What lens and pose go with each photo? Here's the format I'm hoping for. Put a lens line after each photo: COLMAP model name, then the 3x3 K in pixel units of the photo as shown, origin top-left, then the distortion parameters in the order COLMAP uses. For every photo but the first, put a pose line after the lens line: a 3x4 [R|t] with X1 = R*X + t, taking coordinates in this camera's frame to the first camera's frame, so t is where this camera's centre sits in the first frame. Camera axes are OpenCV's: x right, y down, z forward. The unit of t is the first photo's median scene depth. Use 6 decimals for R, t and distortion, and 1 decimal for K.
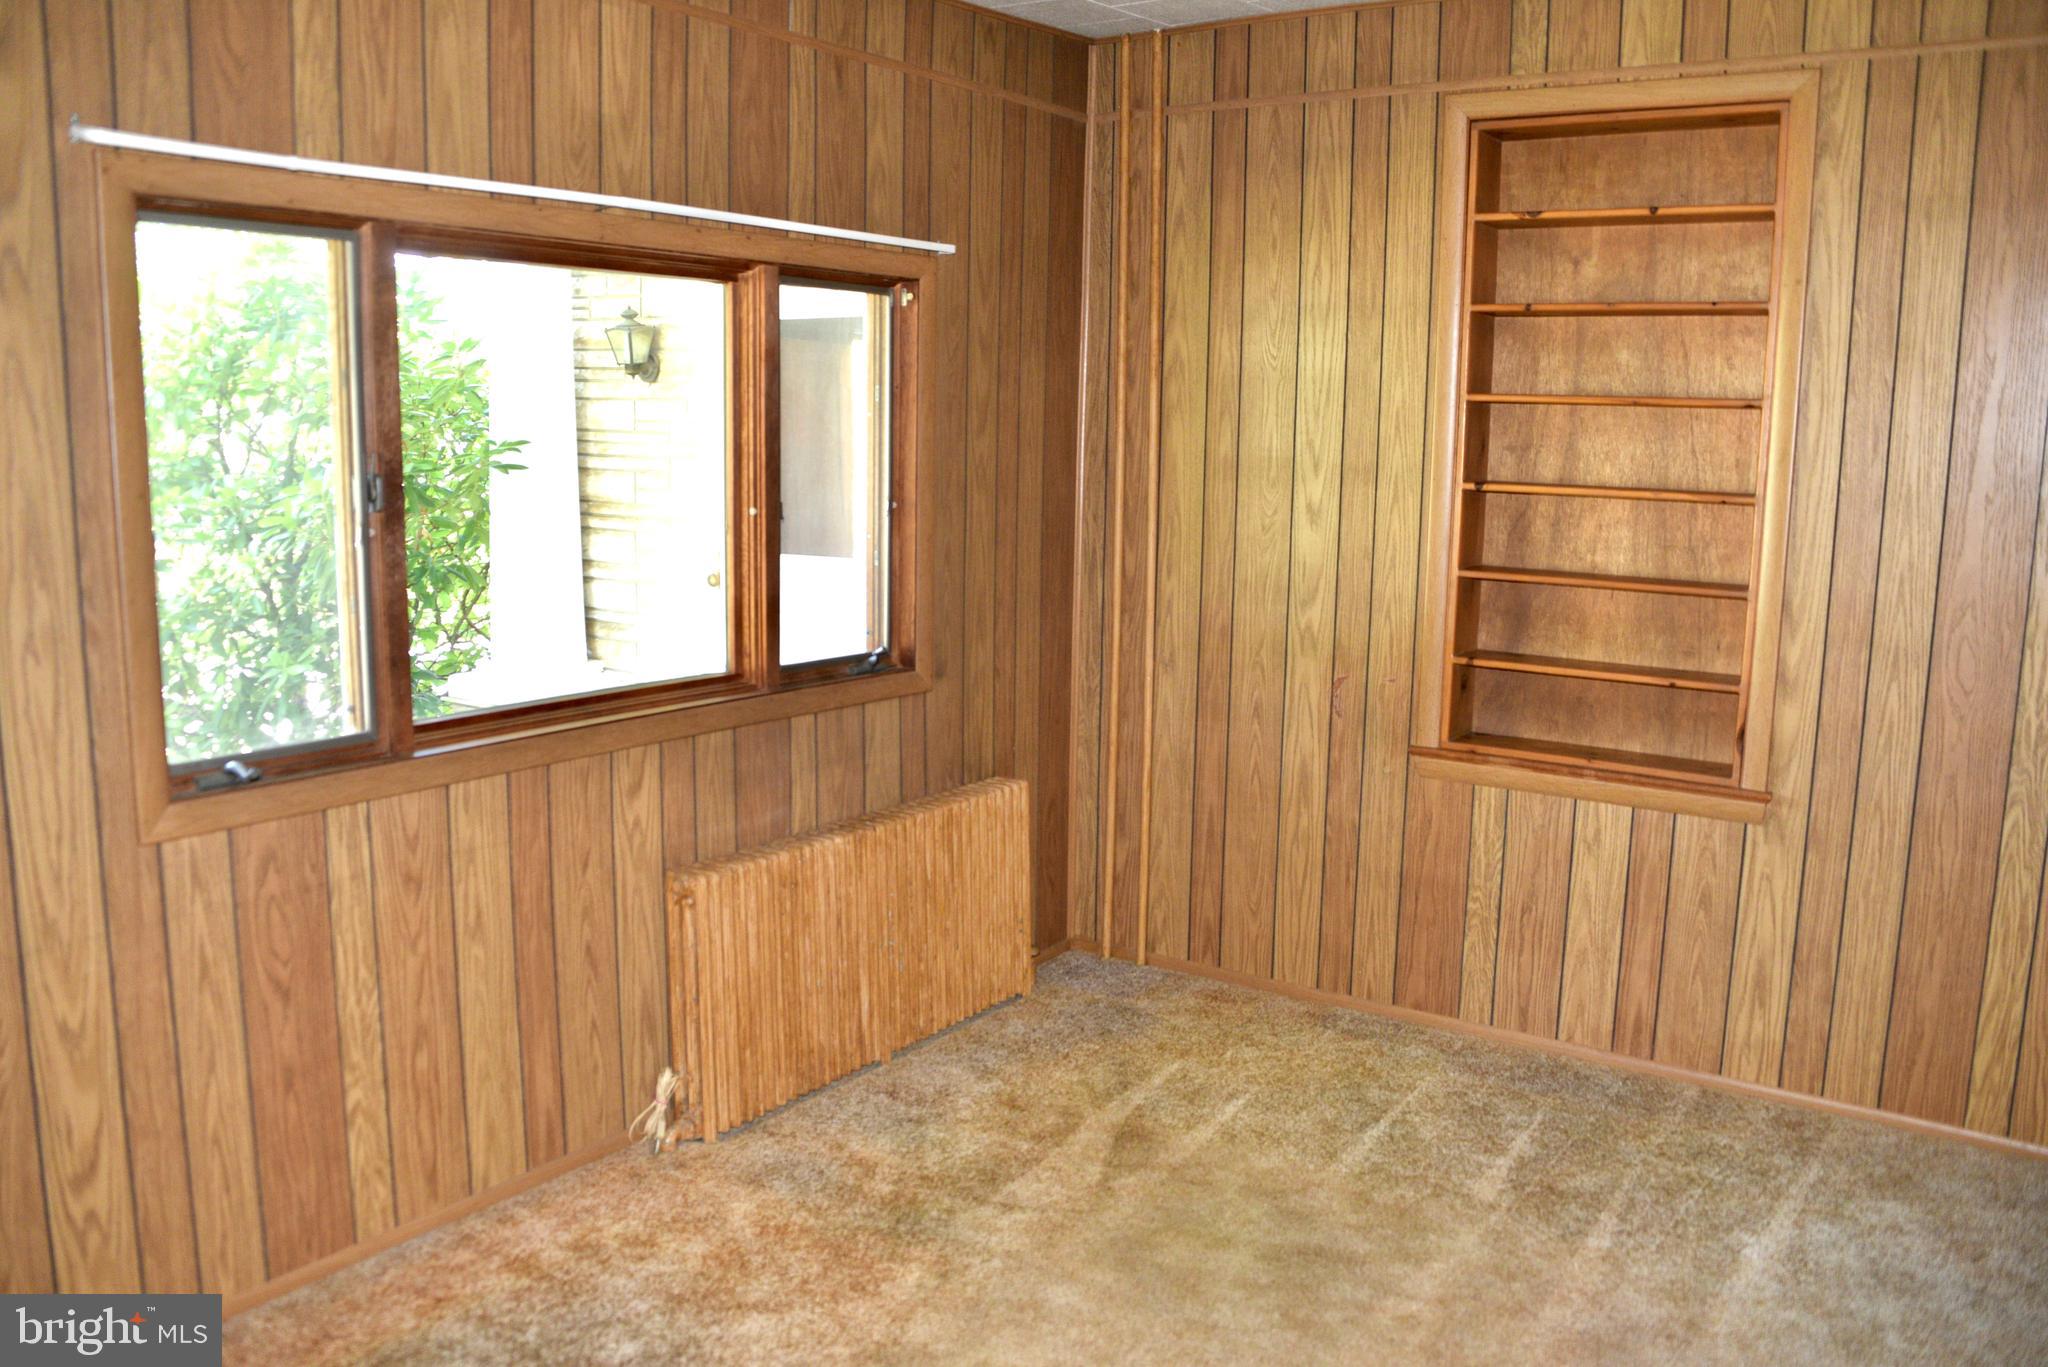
lens RADIAL K [[1653.4, 0, 1015.1], [0, 1653.4, 684.0], [0, 0, 1]] dist [-0.124905, 0.058272]
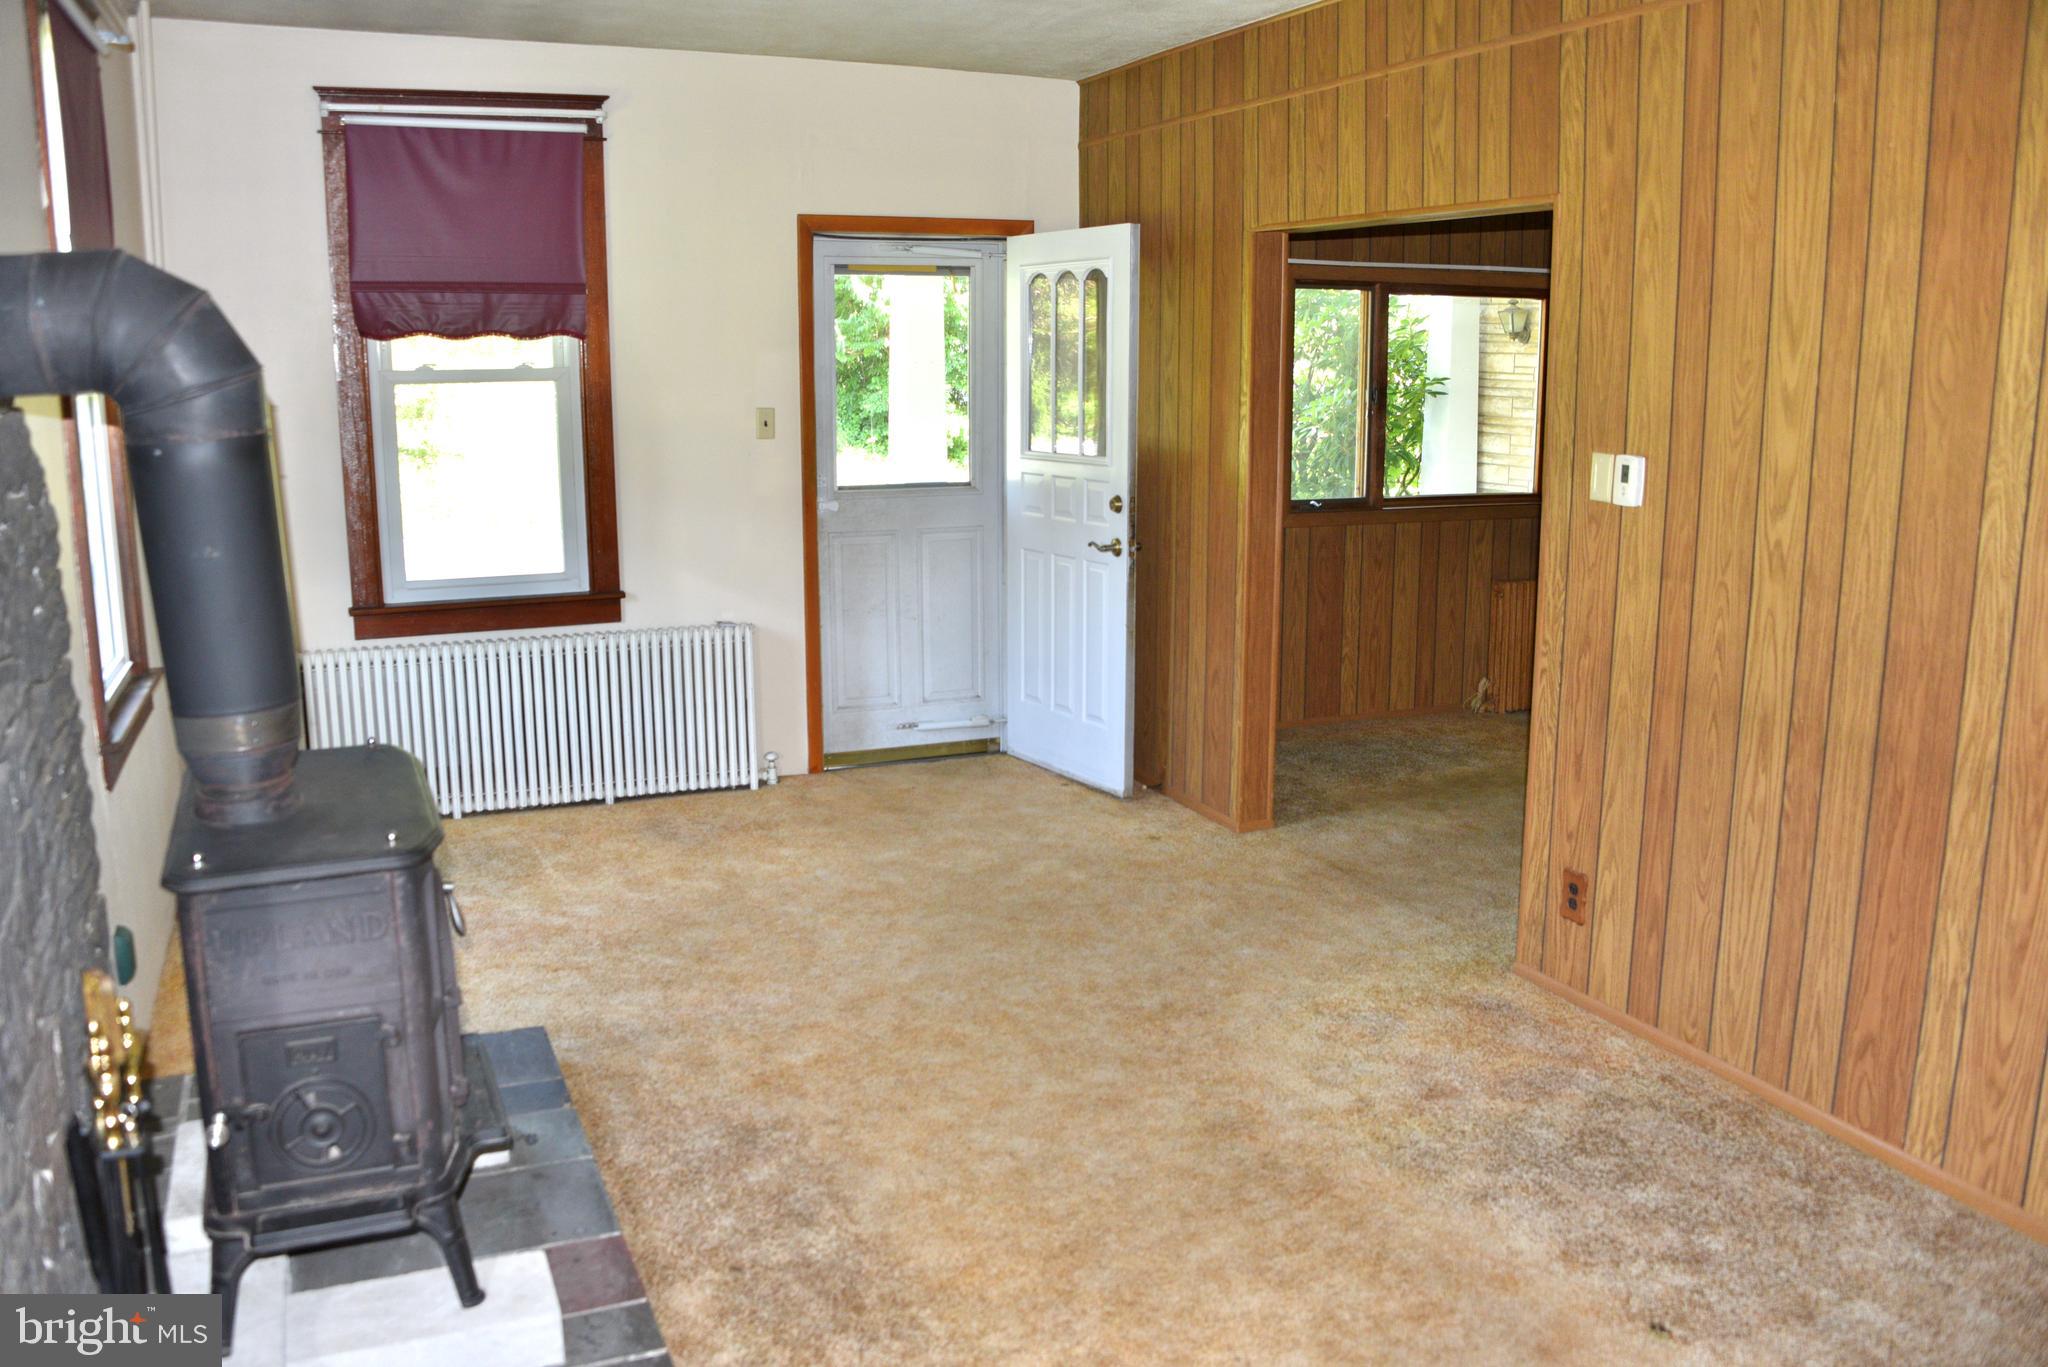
lens RADIAL K [[1653.4, 0, 1026.2], [0, 1653.4, 674.7], [0, 0, 1]] dist [-0.124905, 0.058272]
pose [[0.853192, 0.084613, -0.514688, 0.224375], [-0.070205, 0.996404, 0.047428, 0.107374], [0.516850, -0.004331, 0.856065, -0.673873]]
